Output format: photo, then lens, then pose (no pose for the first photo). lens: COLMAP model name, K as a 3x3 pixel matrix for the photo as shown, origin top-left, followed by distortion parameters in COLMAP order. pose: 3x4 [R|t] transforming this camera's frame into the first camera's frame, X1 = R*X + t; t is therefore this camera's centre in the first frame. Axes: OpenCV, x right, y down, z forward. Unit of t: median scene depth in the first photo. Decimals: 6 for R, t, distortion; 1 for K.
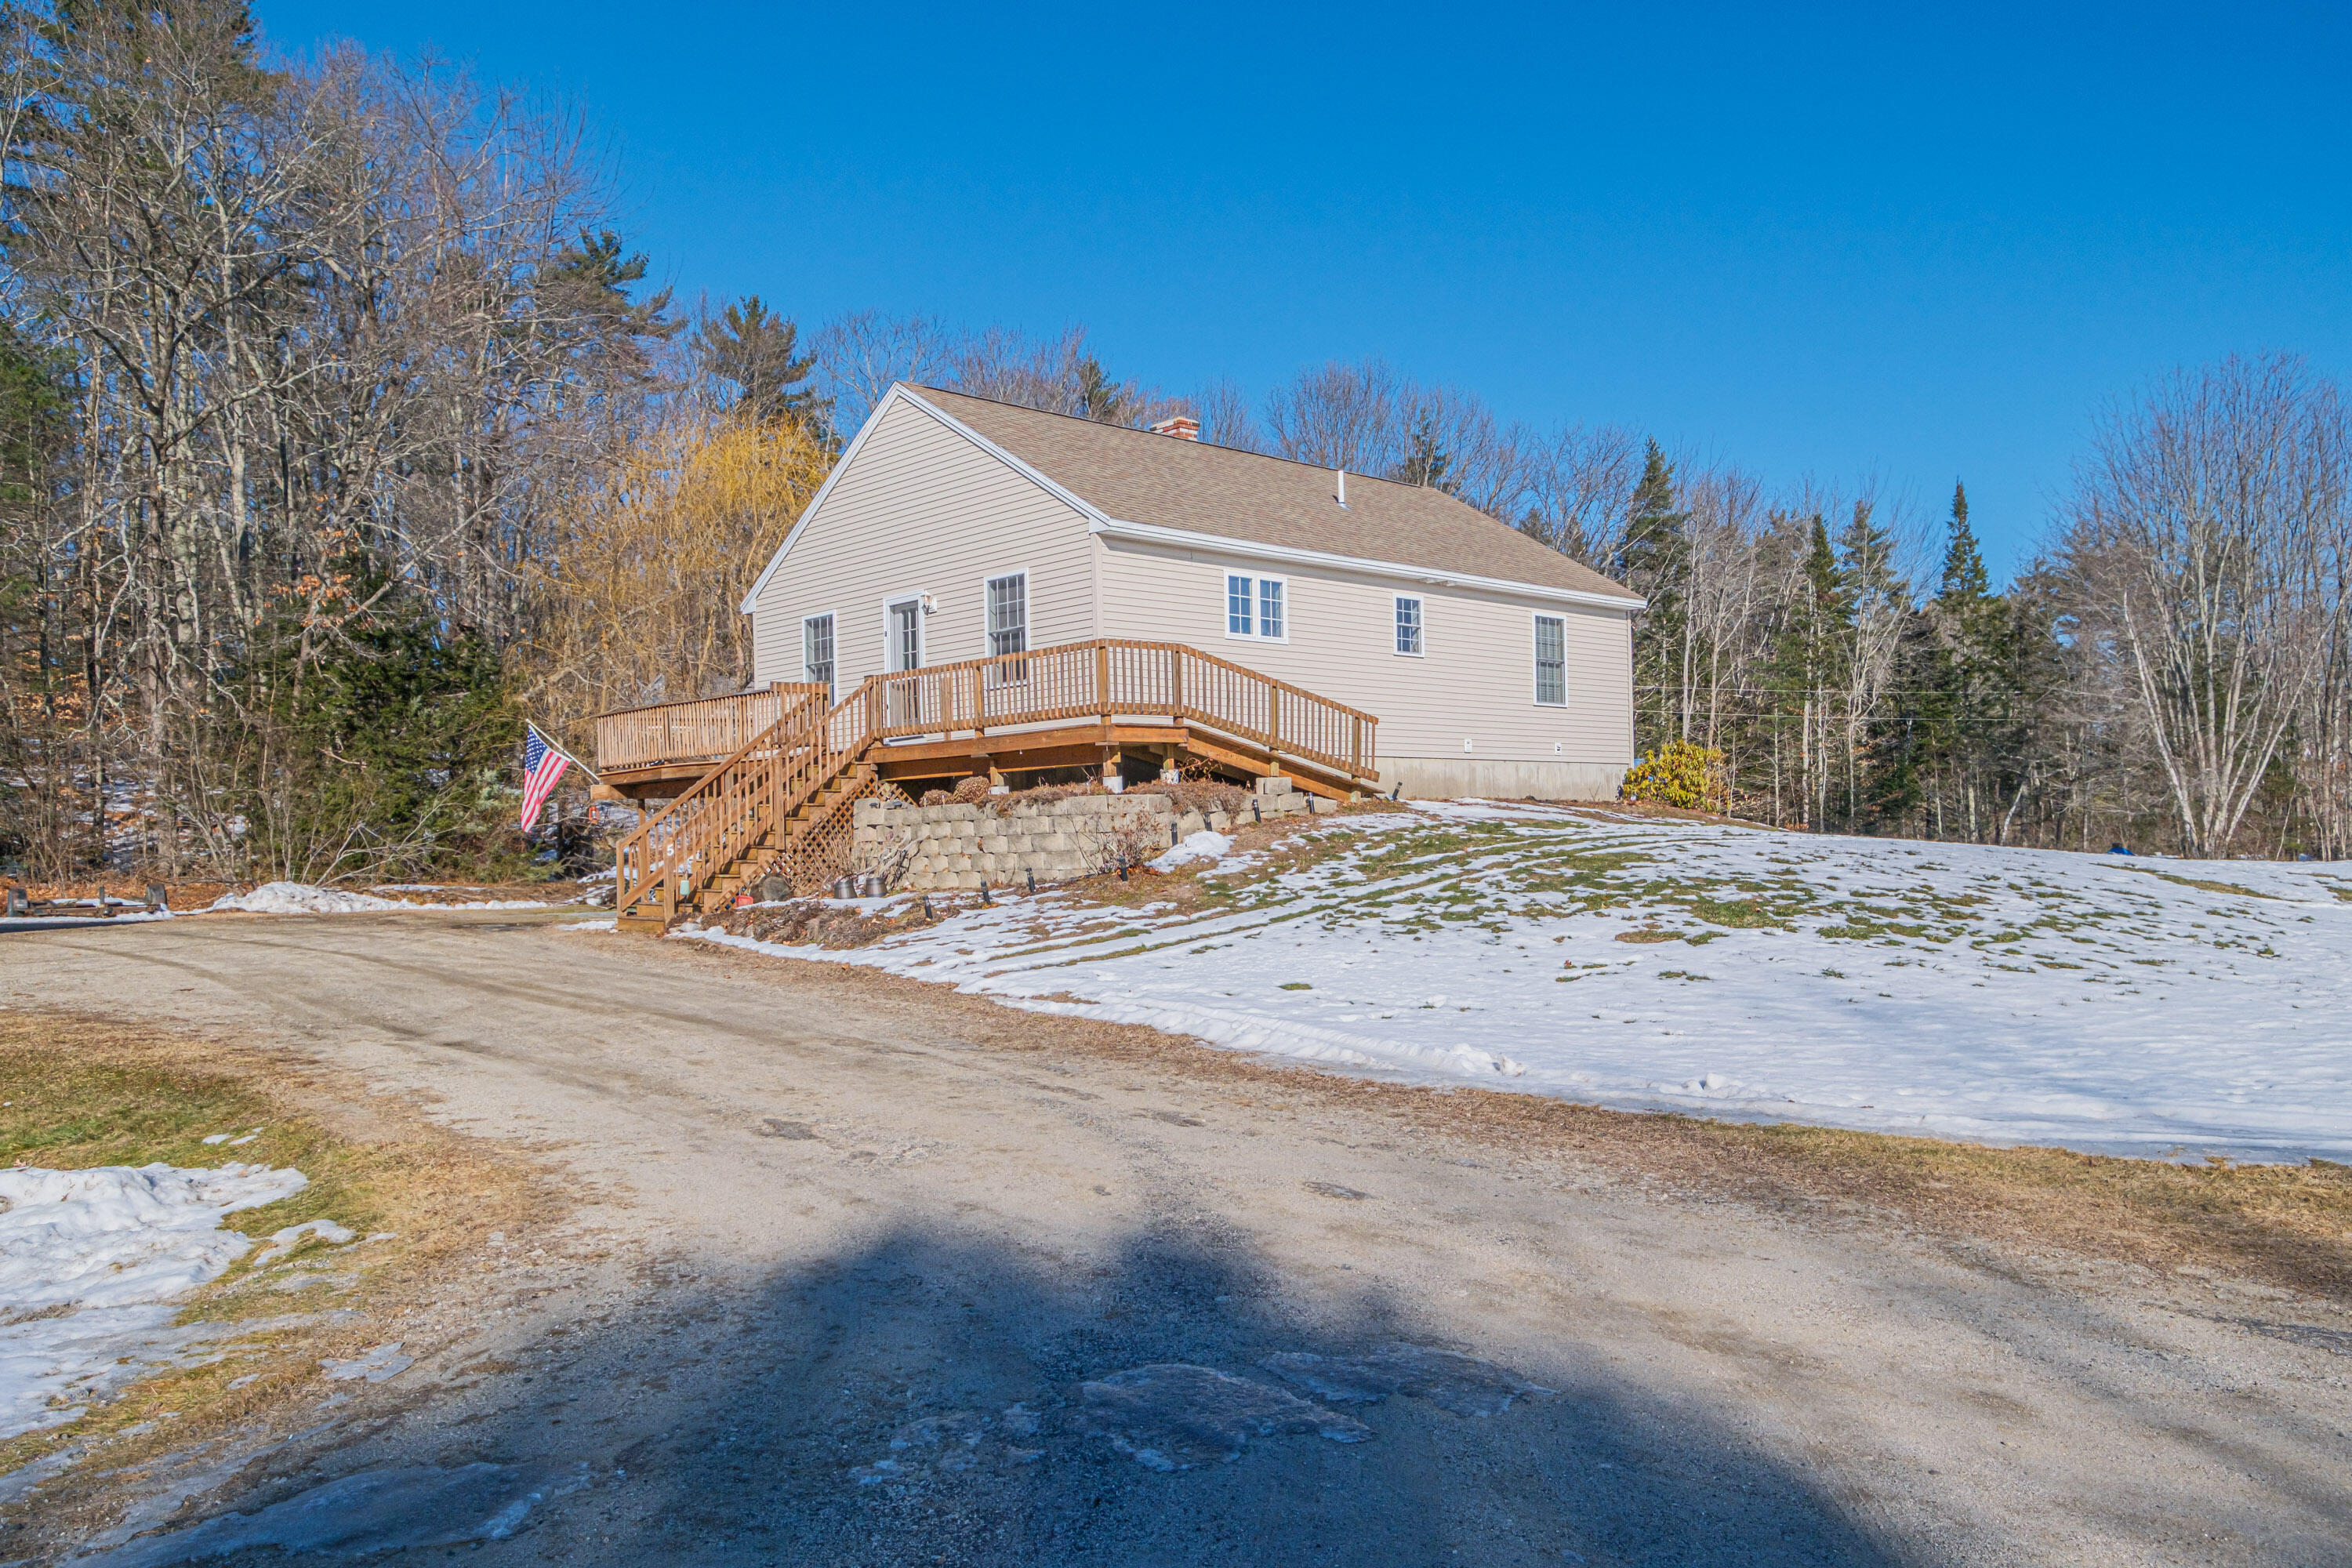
lens RADIAL K [[1691.7, 0, 1170.7], [0, 1691.7, 845.8], [0, 0, 1]] dist [0.000694, 0.001429]
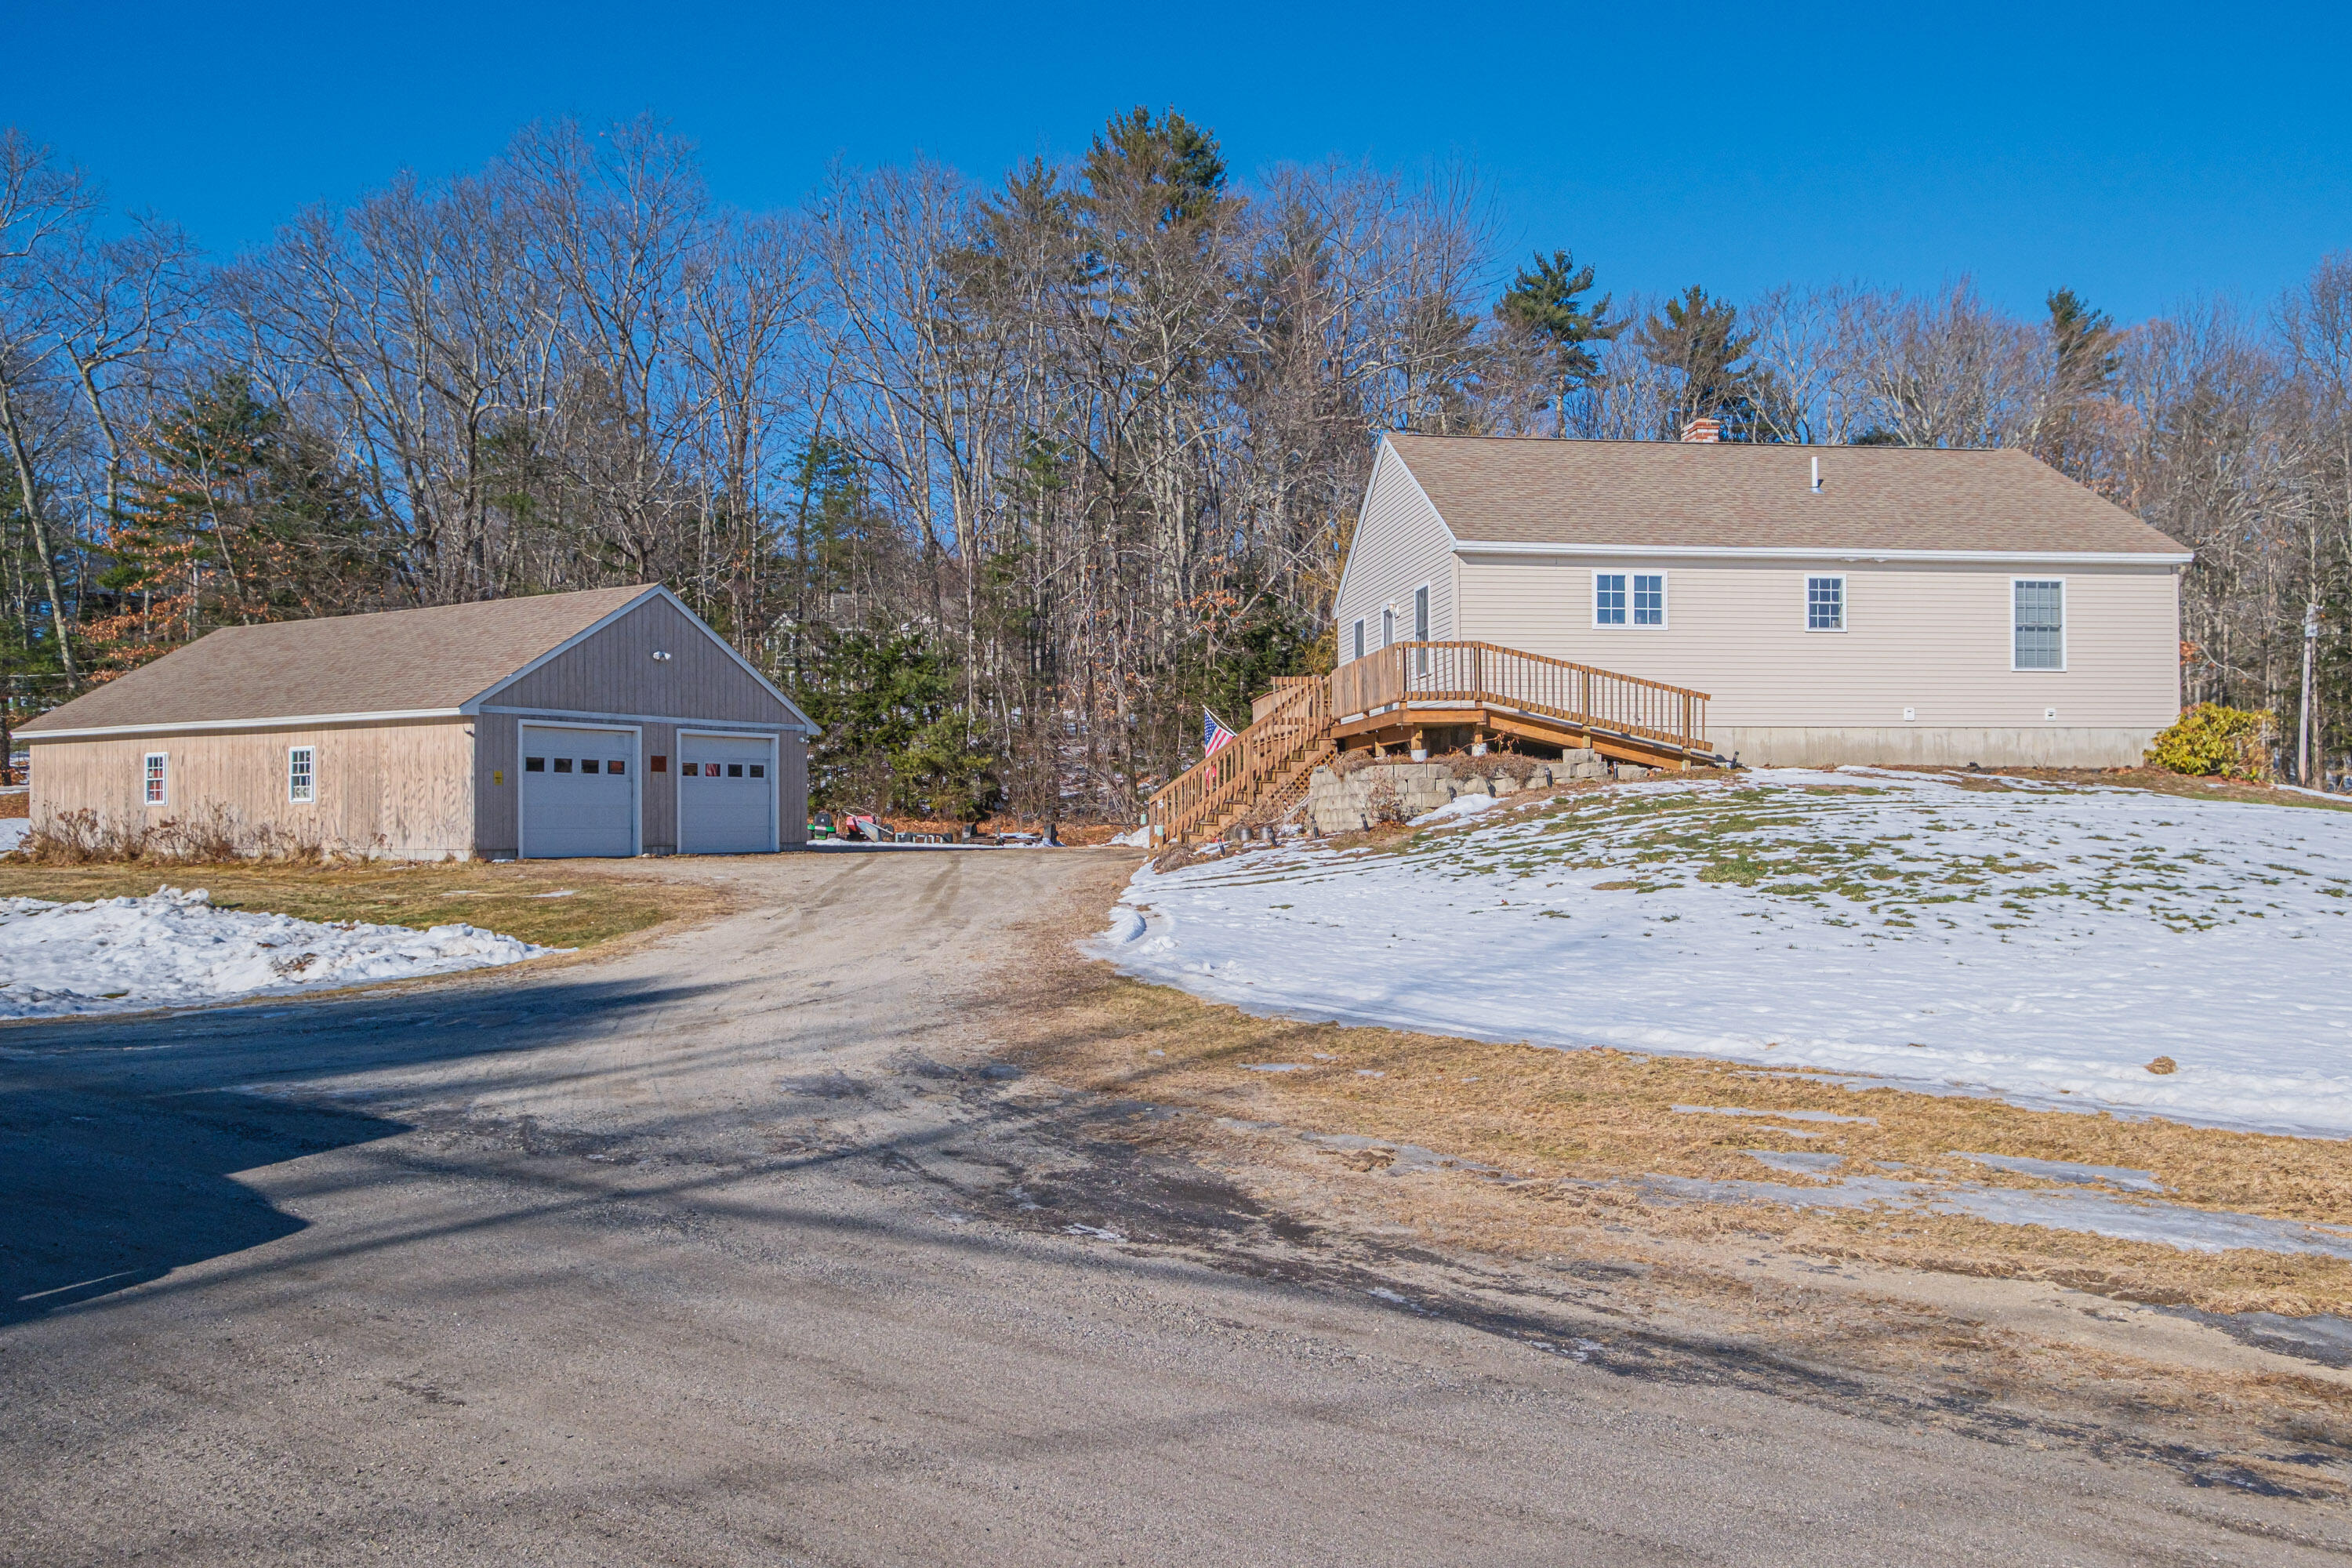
lens RADIAL K [[1646.6, 0, 1187.9], [0, 1646.6, 777.6], [0, 0, 1]] dist [-0.002935, 0.004427]
pose [[0.810936, 0.004539, -0.585117, 0.306542], [-0.013766, 0.999841, -0.011322, -0.002163], [0.584973, 0.017236, 0.810870, -0.054759]]
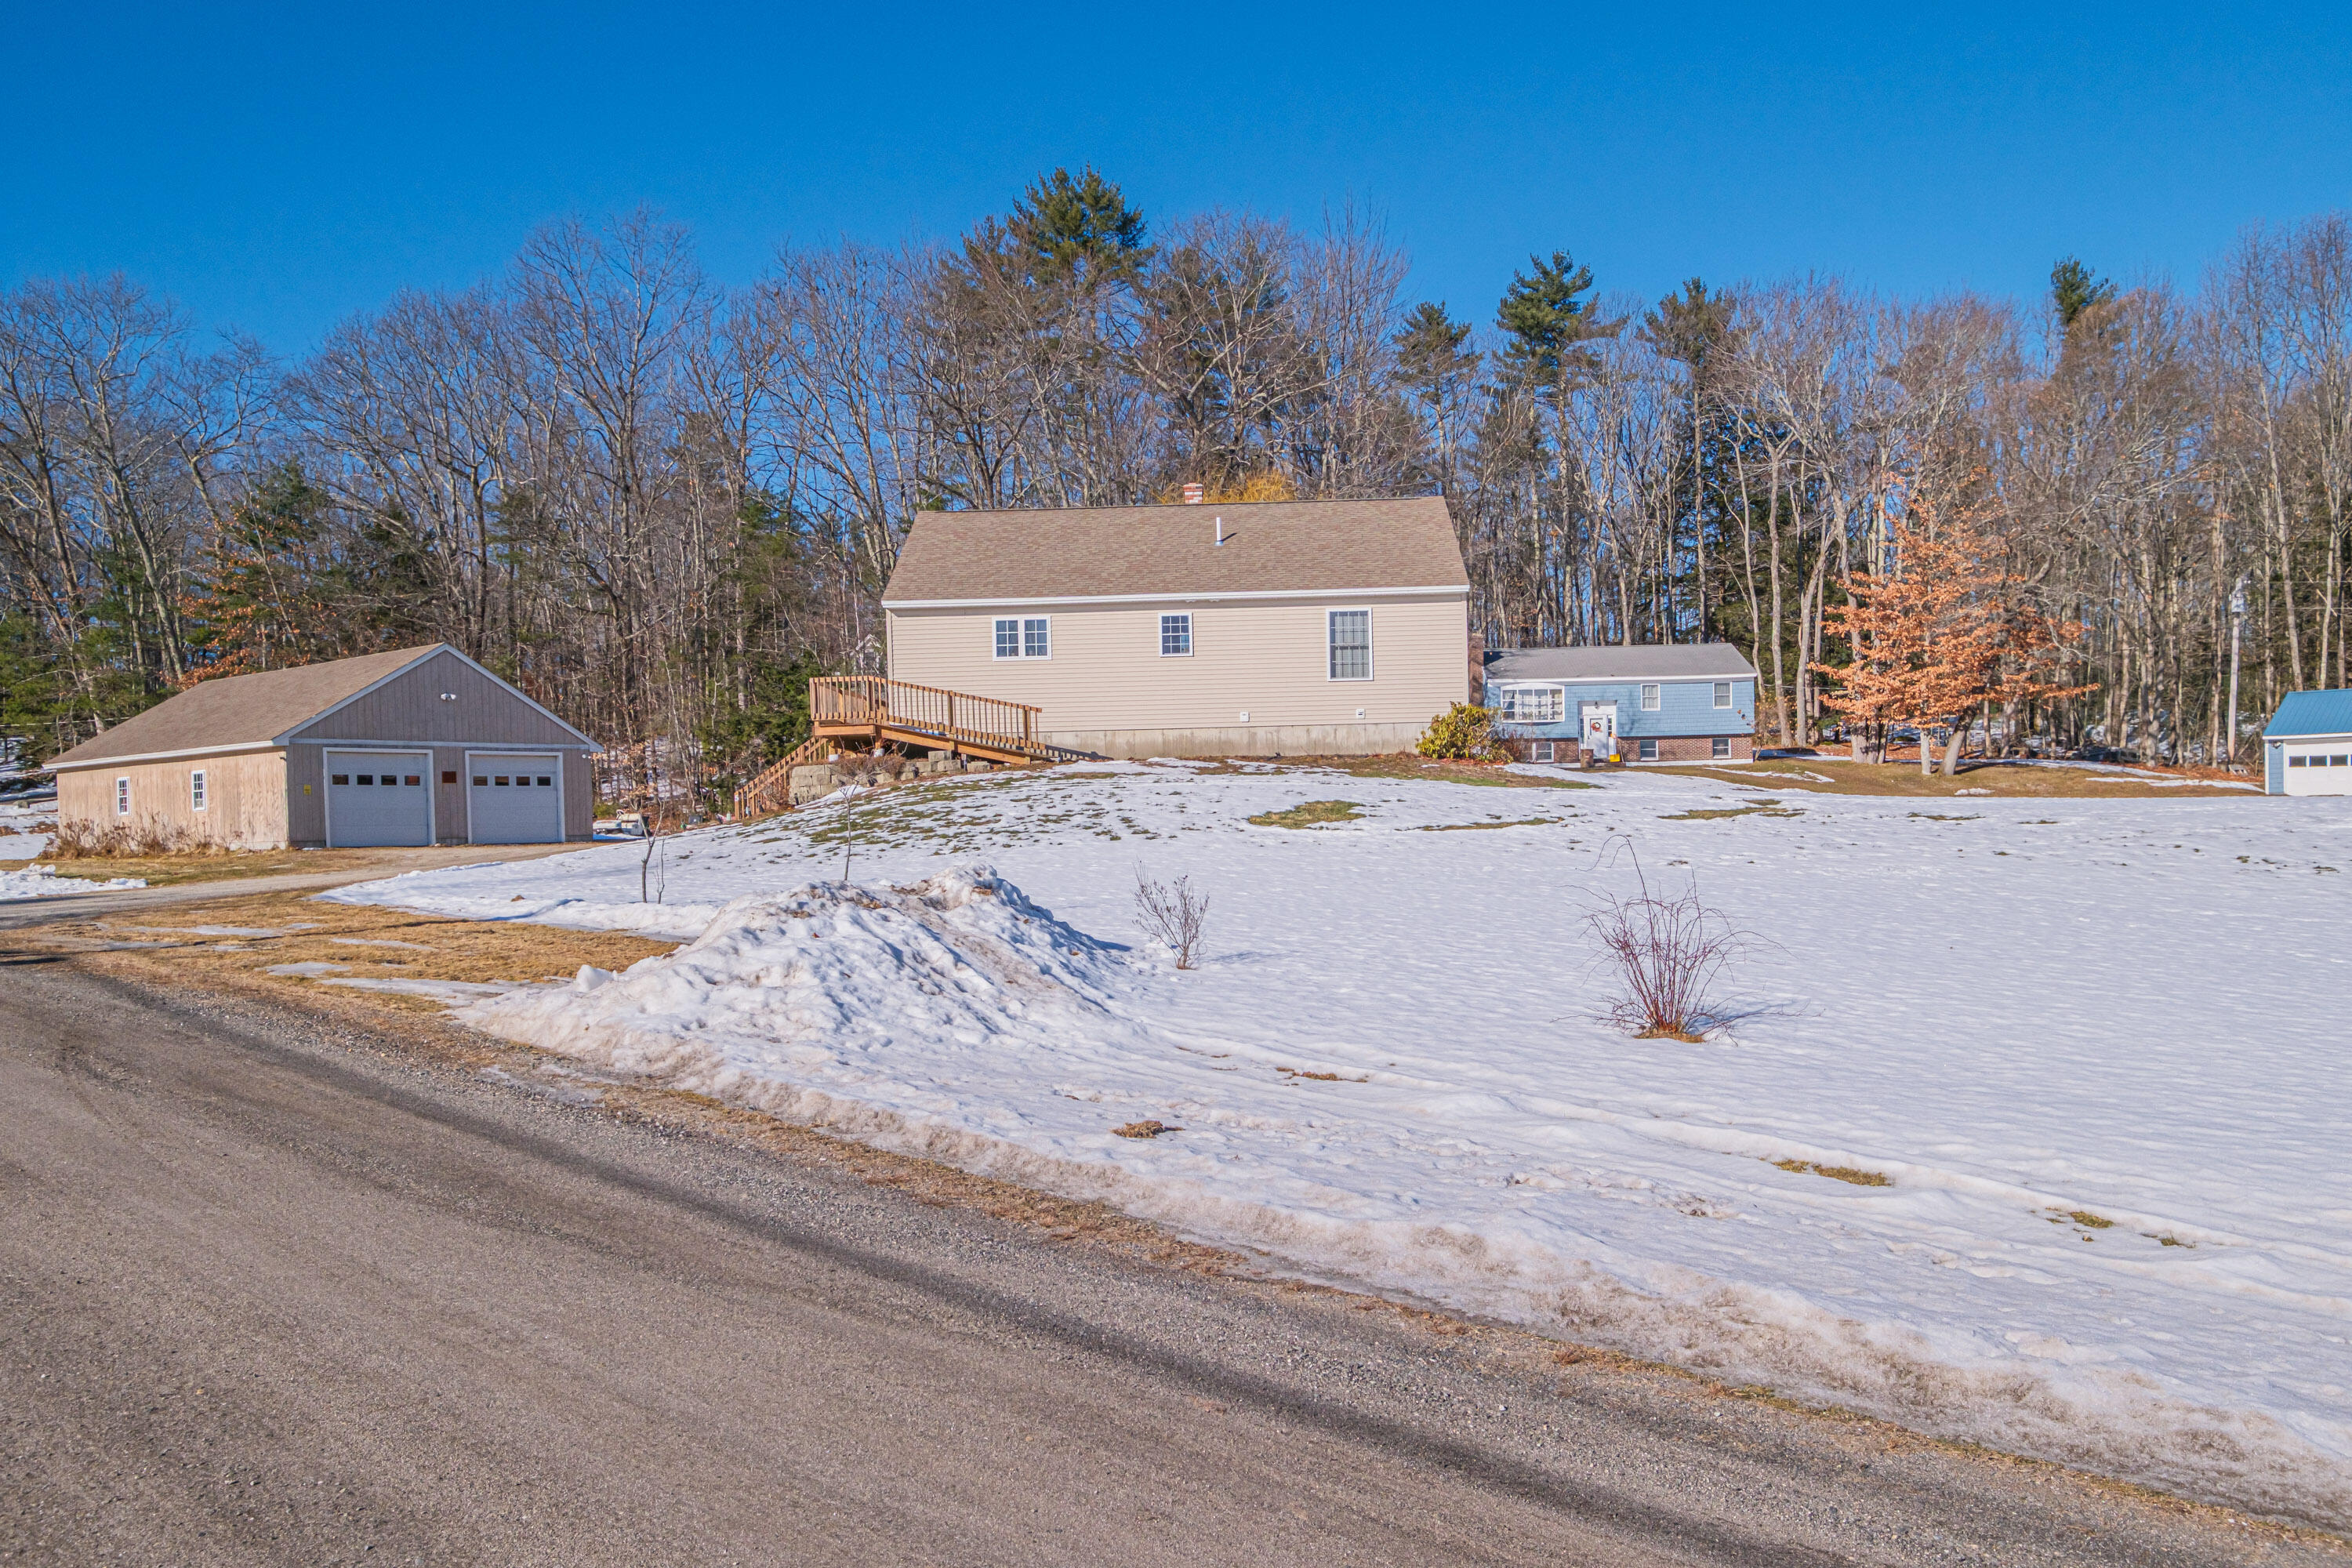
lens RADIAL K [[1691.7, 0, 1170.7], [0, 1691.7, 845.8], [0, 0, 1]] dist [0.000694, 0.001429]
pose [[0.713888, 0.013276, -0.700134, 0.819470], [0.007739, 0.999610, 0.026846, 0.005670], [0.700217, -0.024583, 0.713507, -0.010593]]
